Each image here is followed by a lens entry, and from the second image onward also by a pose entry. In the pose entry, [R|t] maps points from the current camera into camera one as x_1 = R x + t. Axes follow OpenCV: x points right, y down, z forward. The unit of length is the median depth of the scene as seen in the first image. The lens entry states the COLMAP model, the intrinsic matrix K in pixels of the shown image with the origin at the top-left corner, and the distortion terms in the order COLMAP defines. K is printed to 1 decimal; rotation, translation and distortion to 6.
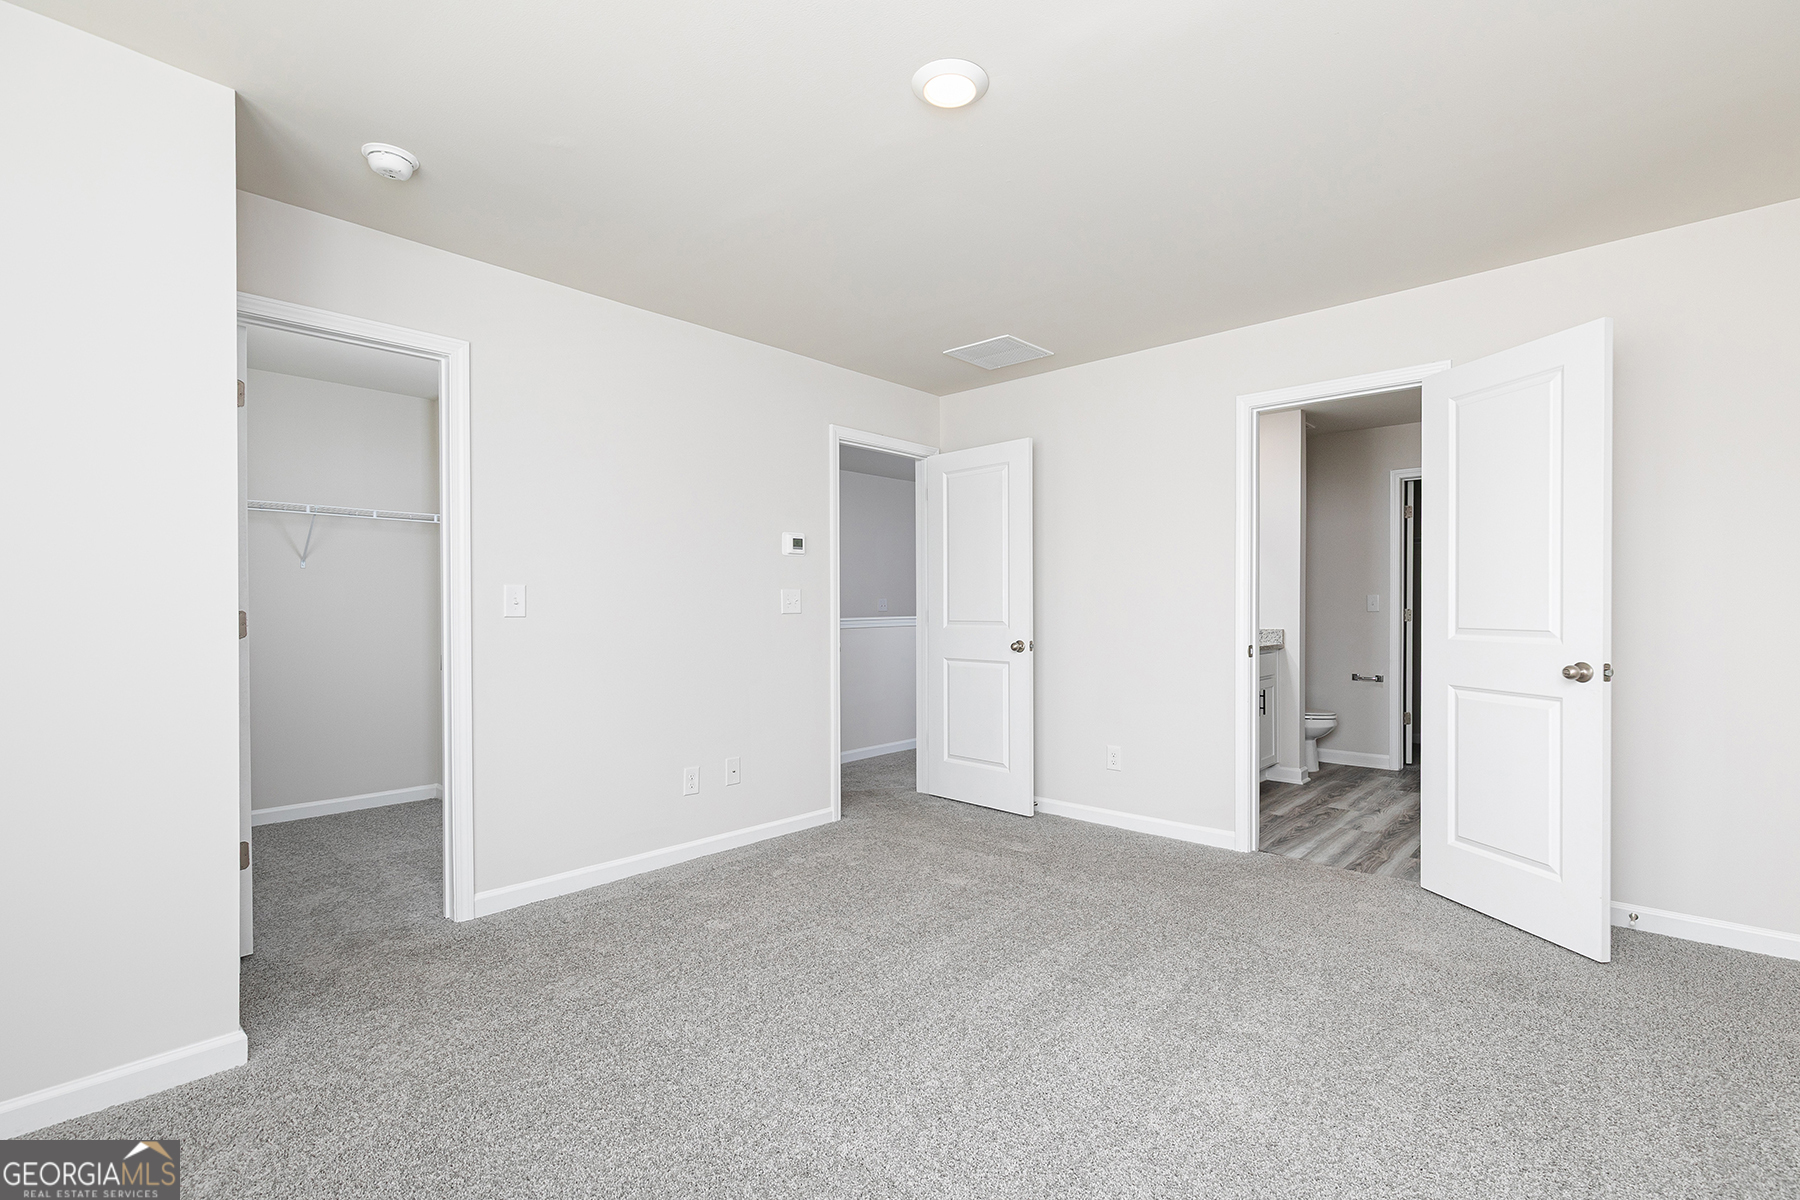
lens RADIAL K [[801.3, 0, 899.3], [0, 801.3, 612.8], [0, 0, 1]] dist [0.001962, 0.000080]
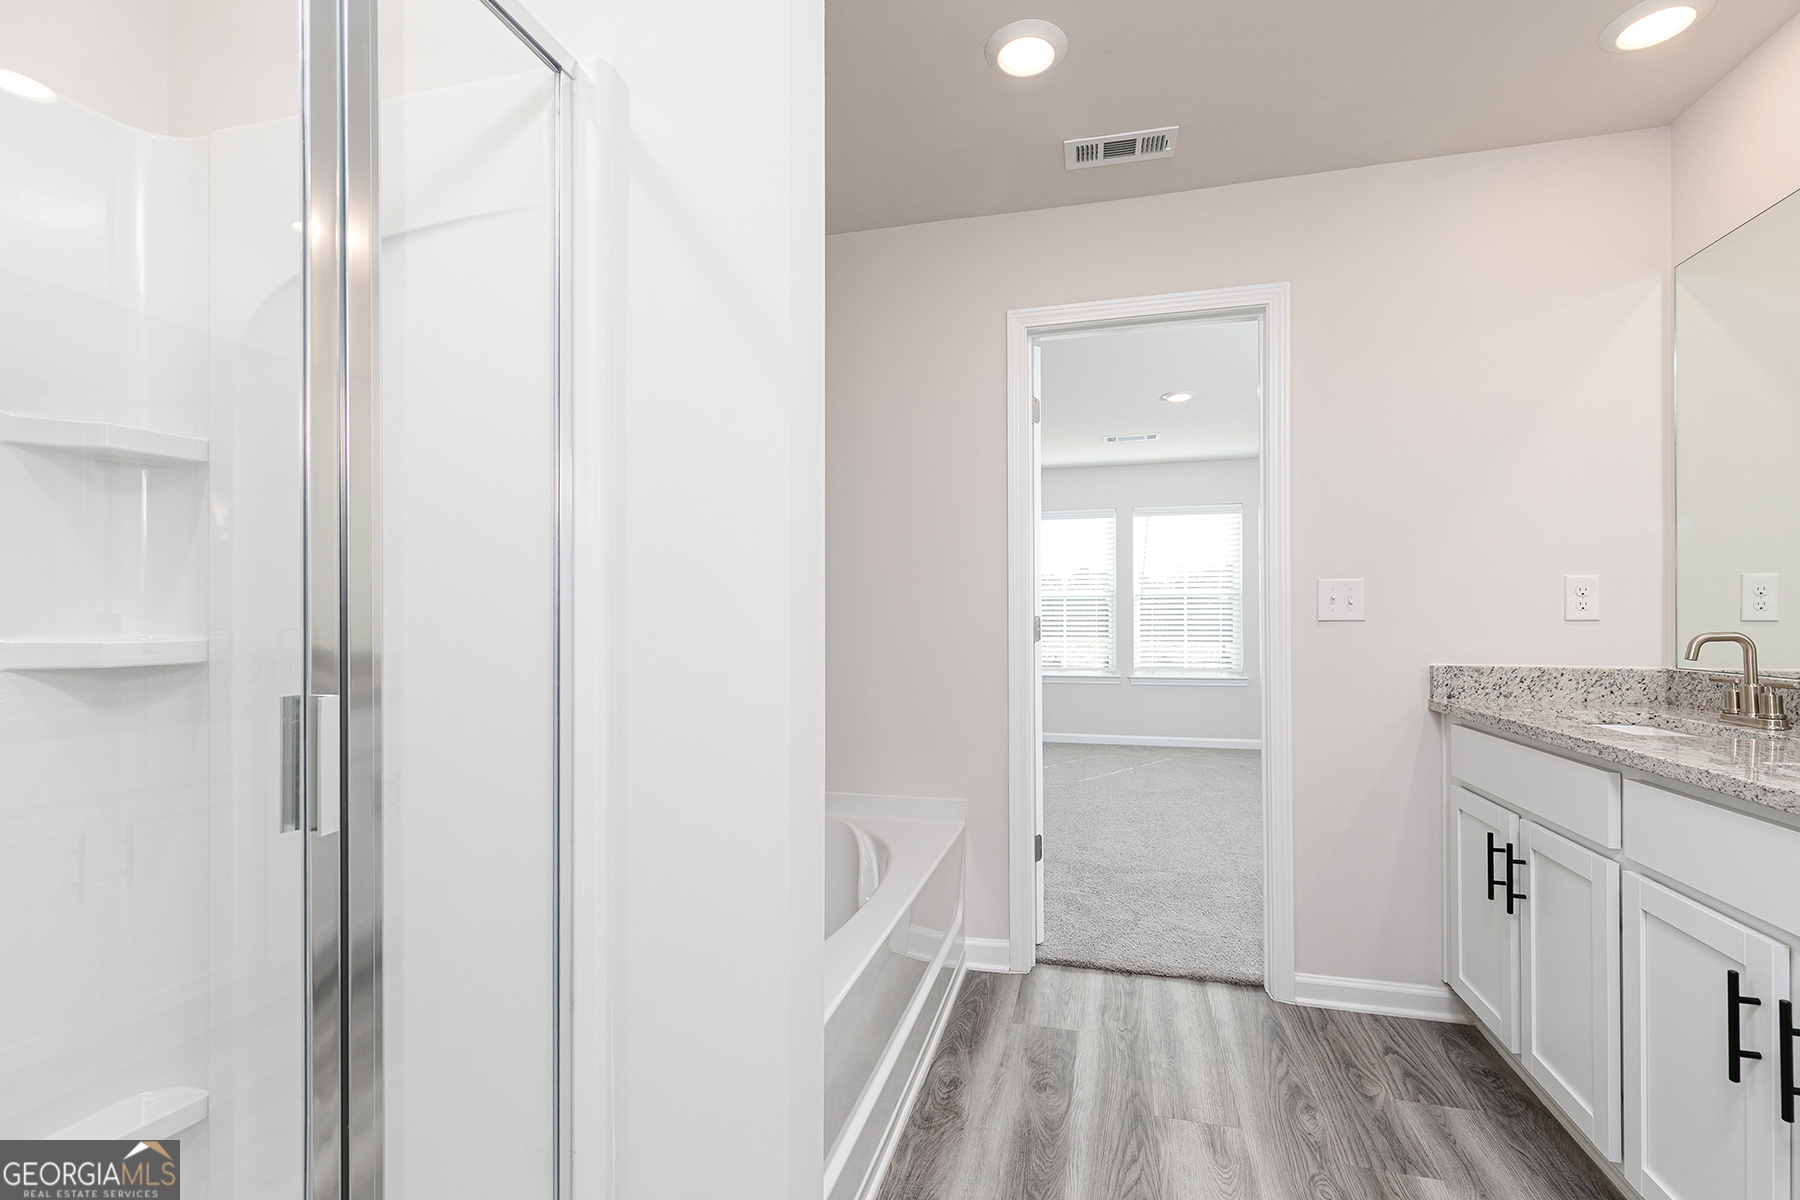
lens RADIAL K [[801.3, 0, 899.3], [0, 801.3, 612.8], [0, 0, 1]] dist [0.001962, 0.000080]
pose [[-0.883341, 0.001684, -0.468727, 0.971231], [0.001255, 0.999998, 0.001227, -0.006105], [0.468728, 0.000496, -0.883342, 1.378536]]
